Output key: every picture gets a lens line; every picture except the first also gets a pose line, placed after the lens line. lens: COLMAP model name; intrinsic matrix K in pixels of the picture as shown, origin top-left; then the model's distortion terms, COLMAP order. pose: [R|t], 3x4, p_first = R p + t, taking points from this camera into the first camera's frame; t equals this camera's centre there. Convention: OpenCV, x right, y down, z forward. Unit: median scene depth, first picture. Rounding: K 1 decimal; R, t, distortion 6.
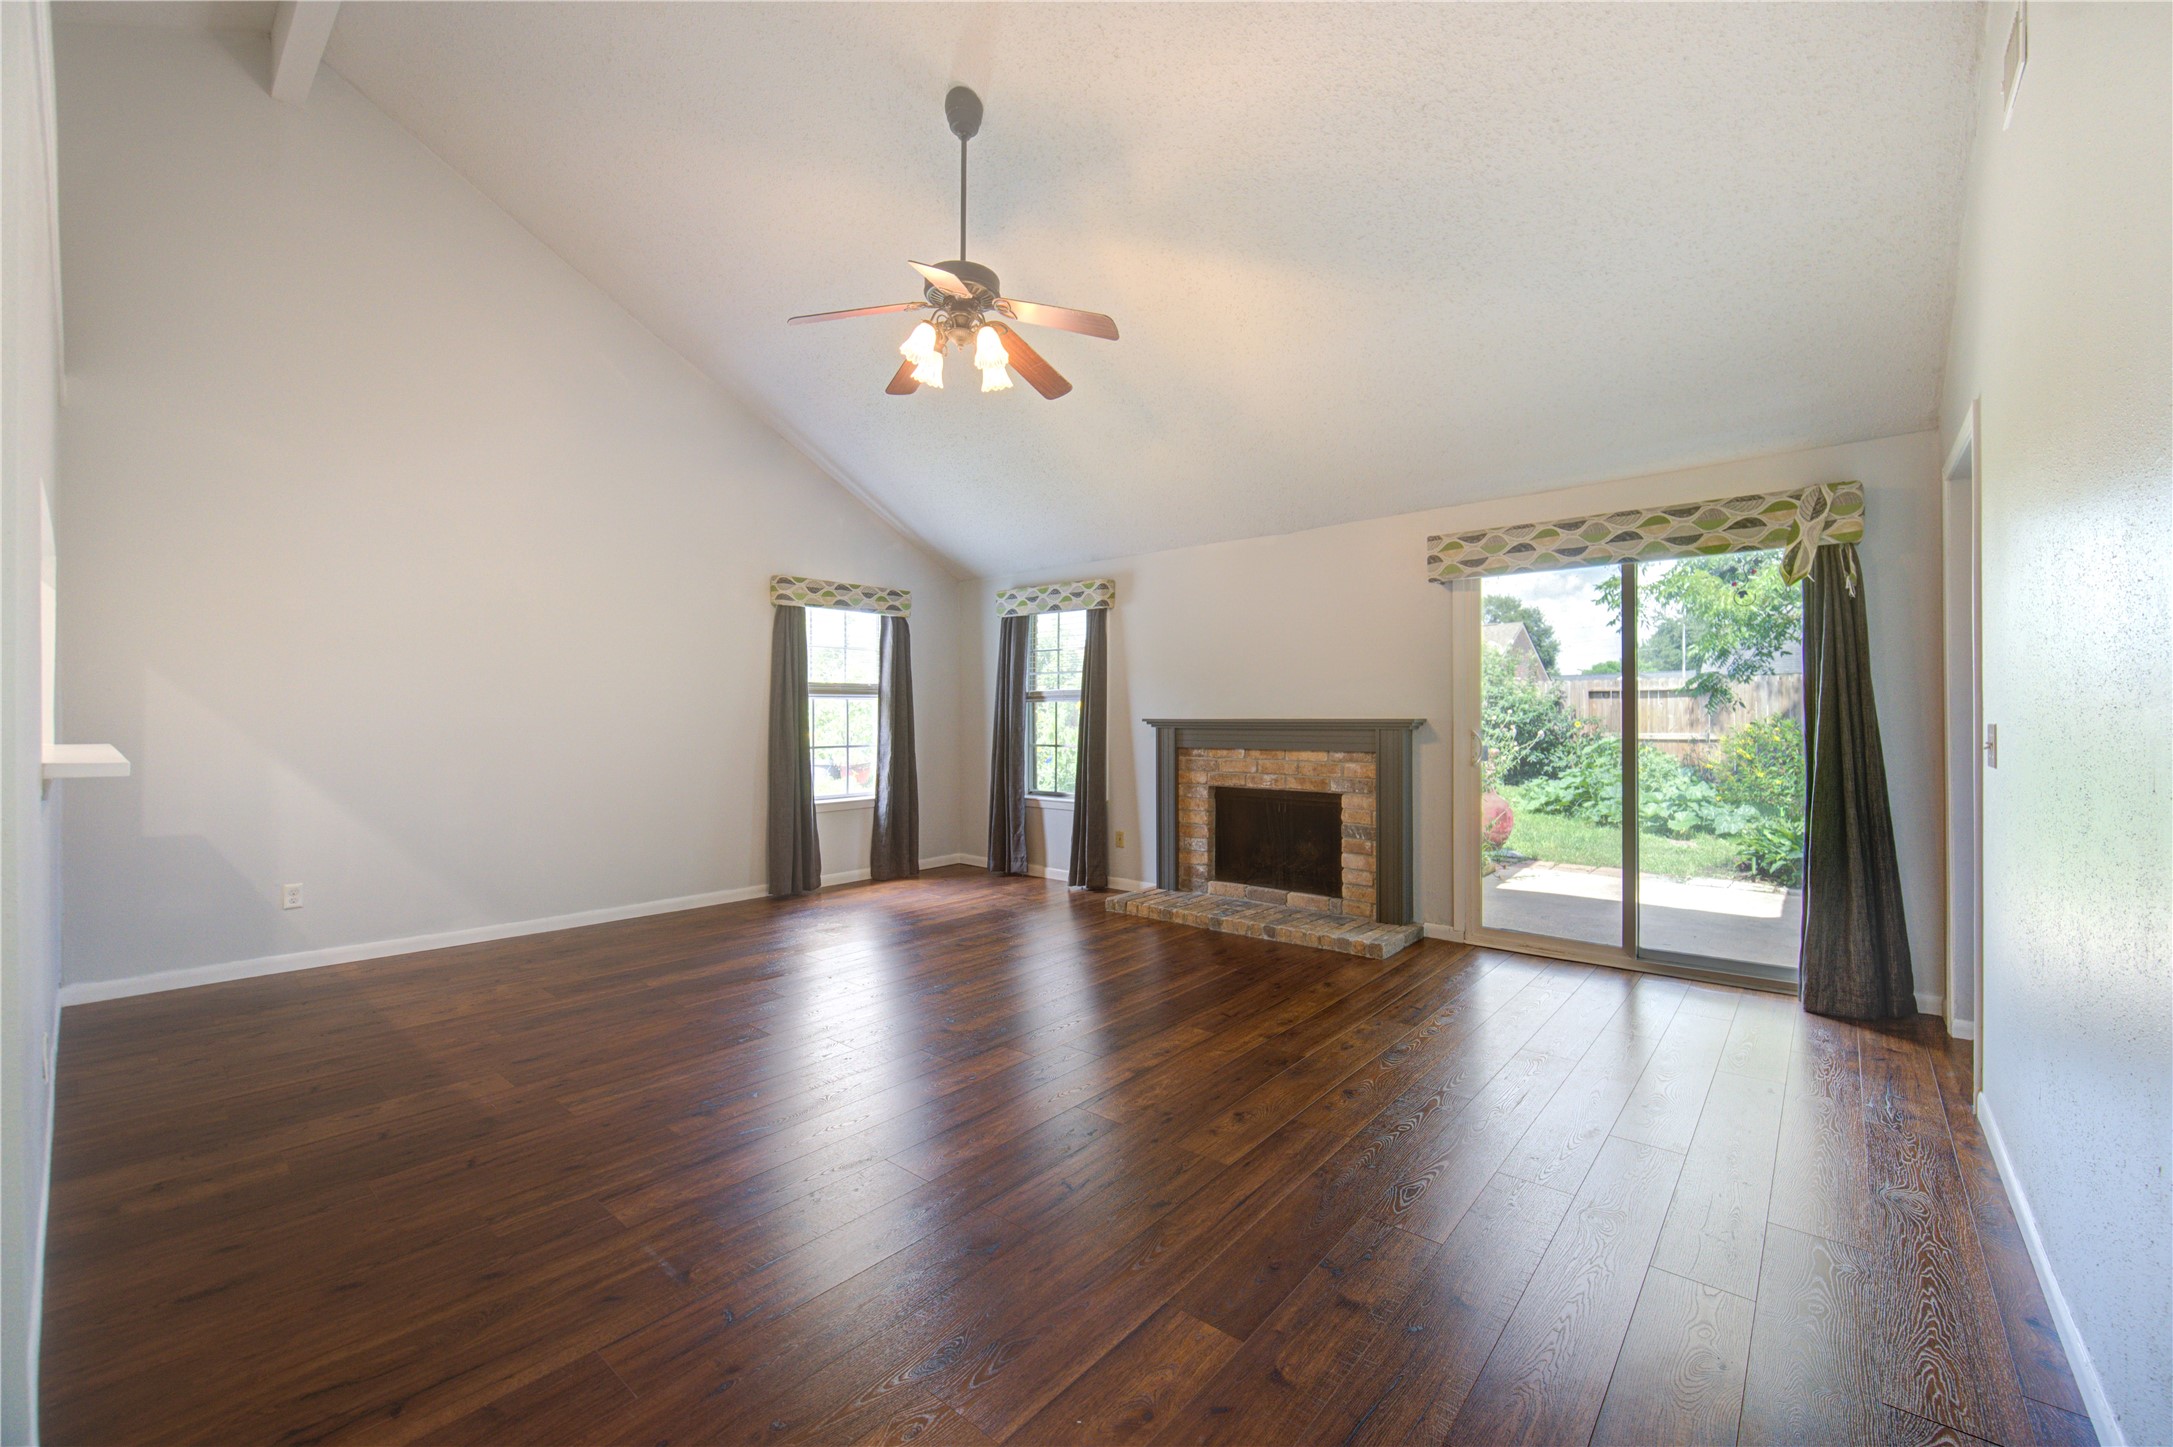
lens RADIAL K [[860.4, 0, 1110.1], [0, 860.4, 716.4], [0, 0, 1]] dist [-0.007746, -0.002196]
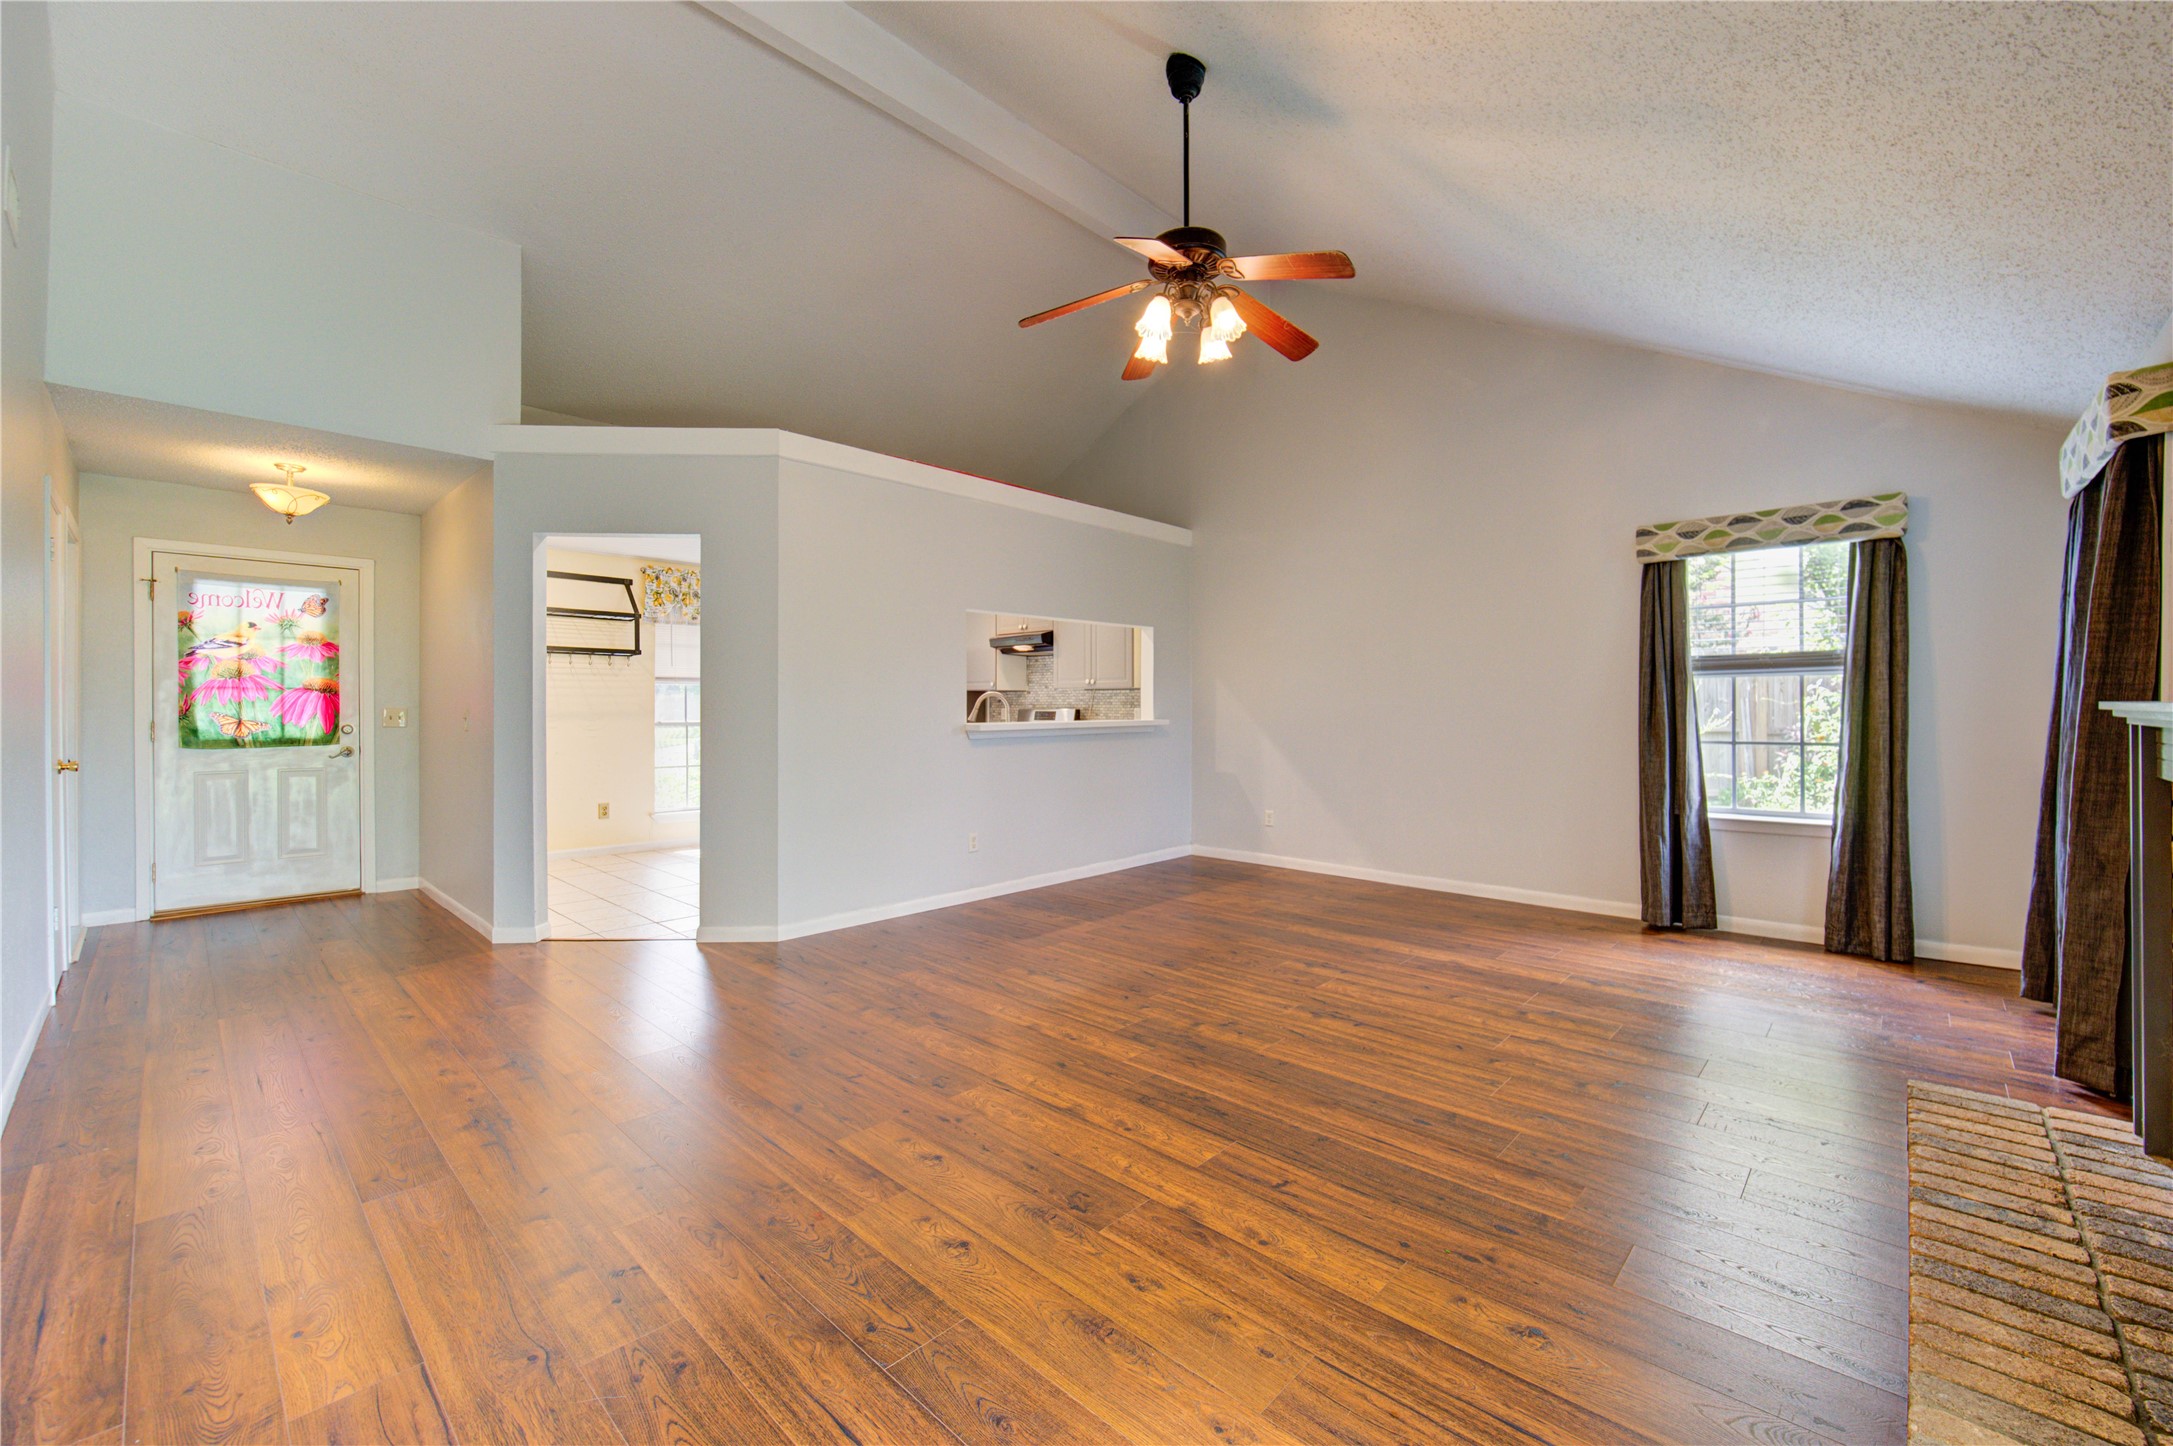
lens RADIAL K [[860.4, 0, 1110.1], [0, 860.4, 715.9], [0, 0, 1]] dist [-0.007746, -0.002196]
pose [[-0.042508, 0.009825, -0.999048, 0.668733], [0.007879, 0.999924, 0.009498, 0.002692], [0.999065, -0.007468, -0.042582, 0.801147]]
